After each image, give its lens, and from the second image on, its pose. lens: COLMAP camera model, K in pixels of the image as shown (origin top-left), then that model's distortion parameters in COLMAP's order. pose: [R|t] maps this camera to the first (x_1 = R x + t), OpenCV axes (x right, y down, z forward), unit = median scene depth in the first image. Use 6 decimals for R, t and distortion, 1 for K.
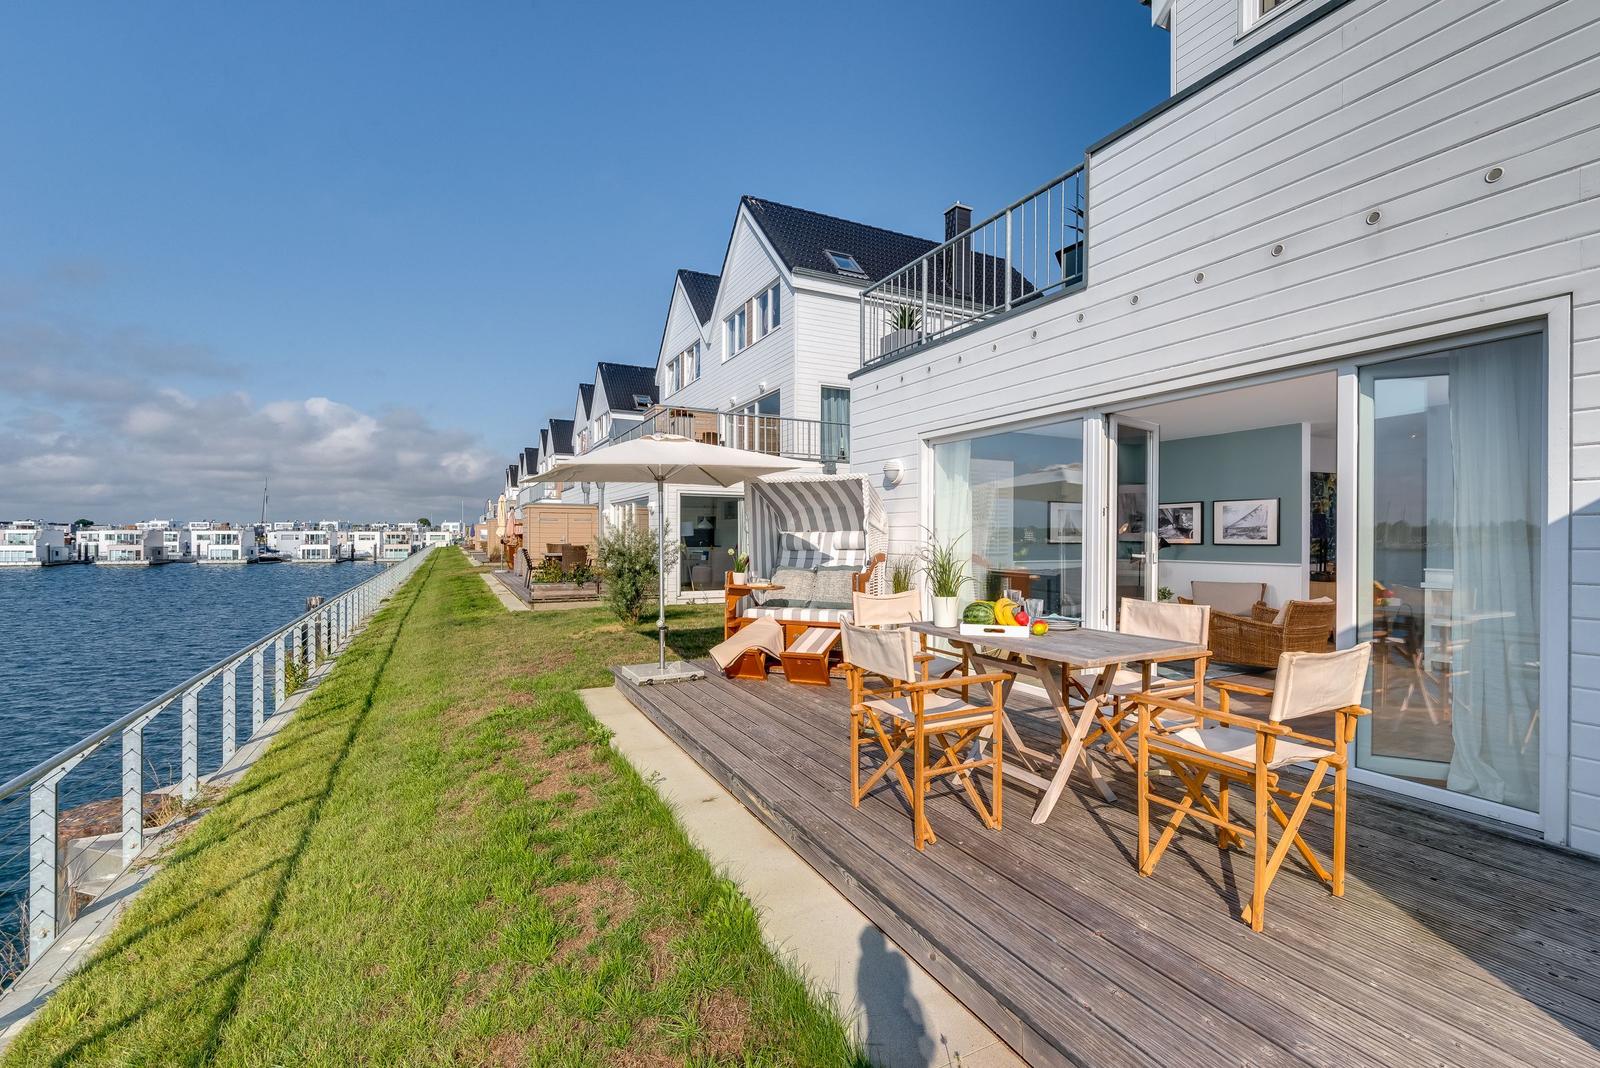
lens RADIAL K [[678.1, 0, 805.6], [0, 678.1, 537.9], [0, 0, 1]] dist [0.003834, 0.000321]
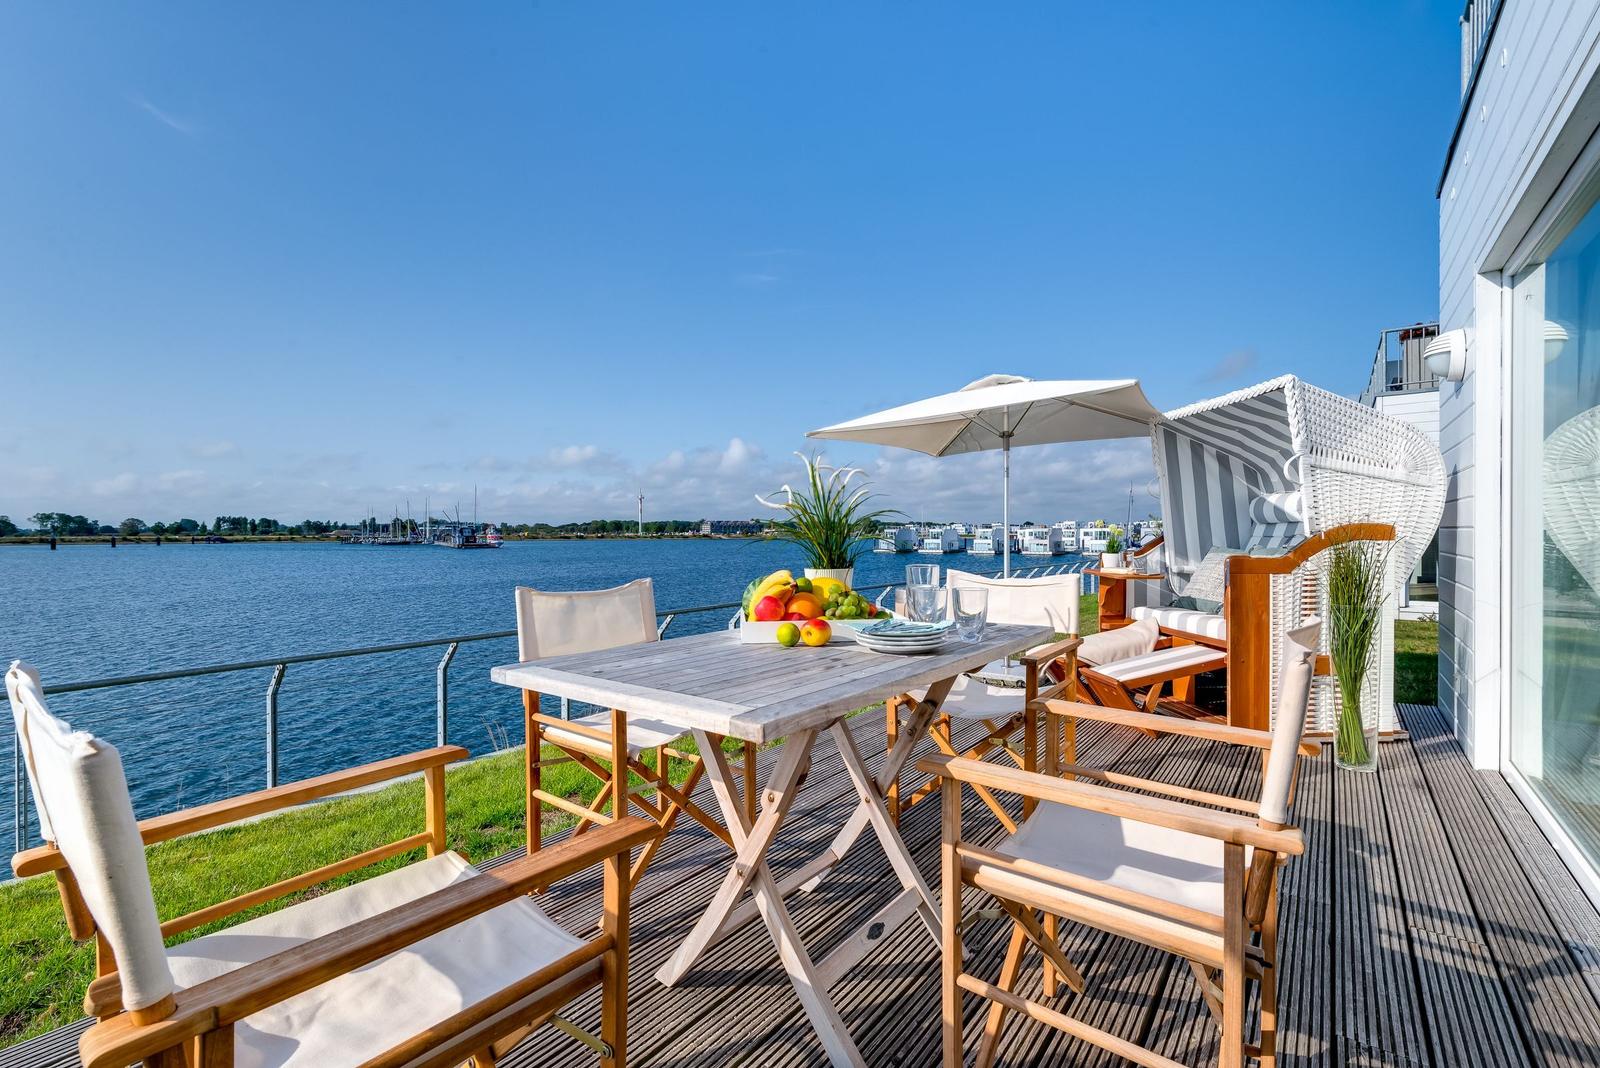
lens RADIAL K [[678.1, 0, 802.8], [0, 678.1, 537.0], [0, 0, 1]] dist [0.003834, 0.000321]
pose [[0.404344, -0.000012, -0.914607, 0.295337], [0.002305, 0.999997, 0.001006, 0.023115], [0.914604, -0.002515, 0.404343, 0.300165]]
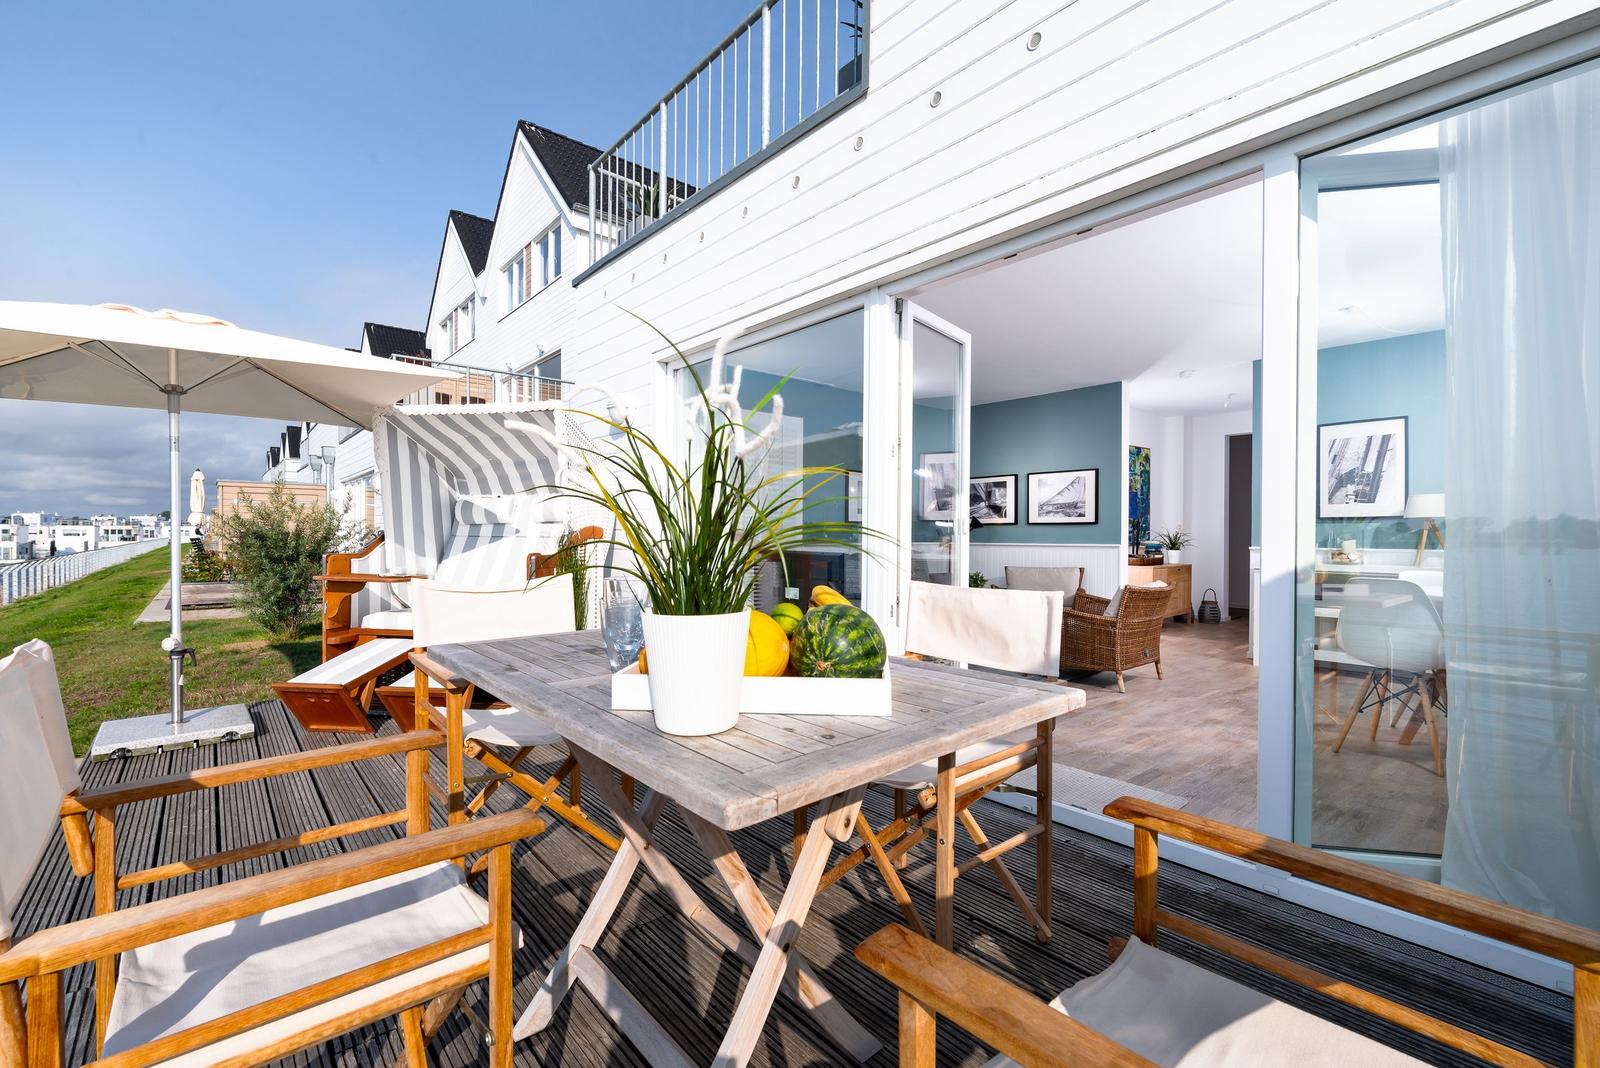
lens RADIAL K [[678.1, 0, 800.5], [0, 678.1, 536.6], [0, 0, 1]] dist [0.003834, 0.000321]
pose [[0.972568, 0.000364, 0.232617, 0.112130], [-0.000942, 0.999997, 0.002375, 0.022771], [-0.232615, -0.002529, 0.972566, 0.216259]]
